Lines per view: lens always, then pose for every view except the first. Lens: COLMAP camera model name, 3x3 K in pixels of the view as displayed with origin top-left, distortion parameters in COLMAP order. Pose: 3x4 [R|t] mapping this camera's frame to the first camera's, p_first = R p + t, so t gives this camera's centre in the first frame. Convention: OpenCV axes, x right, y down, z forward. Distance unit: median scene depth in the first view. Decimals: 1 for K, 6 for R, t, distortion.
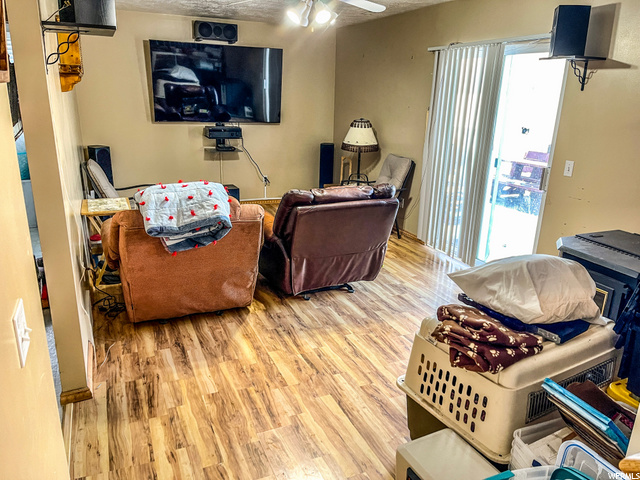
lens RADIAL K [[490.0, 0, 320.5], [0, 490.0, 240.4], [0, 0, 1]] dist [0.046852, -0.046794]
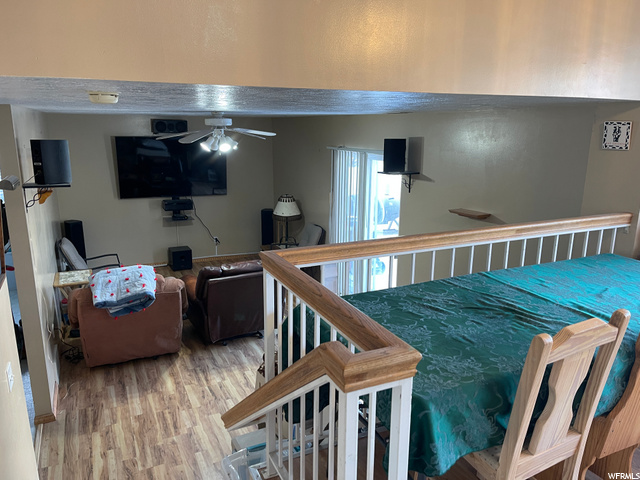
lens RADIAL K [[490.0, 0, 320.6], [0, 490.0, 238.9], [0, 0, 1]] dist [0.046852, -0.046794]
pose [[0.999493, -0.023220, 0.021770, 0.259857], [0.024712, 0.997171, -0.070983, -0.081731], [-0.020061, 0.071485, 0.997240, -0.443312]]
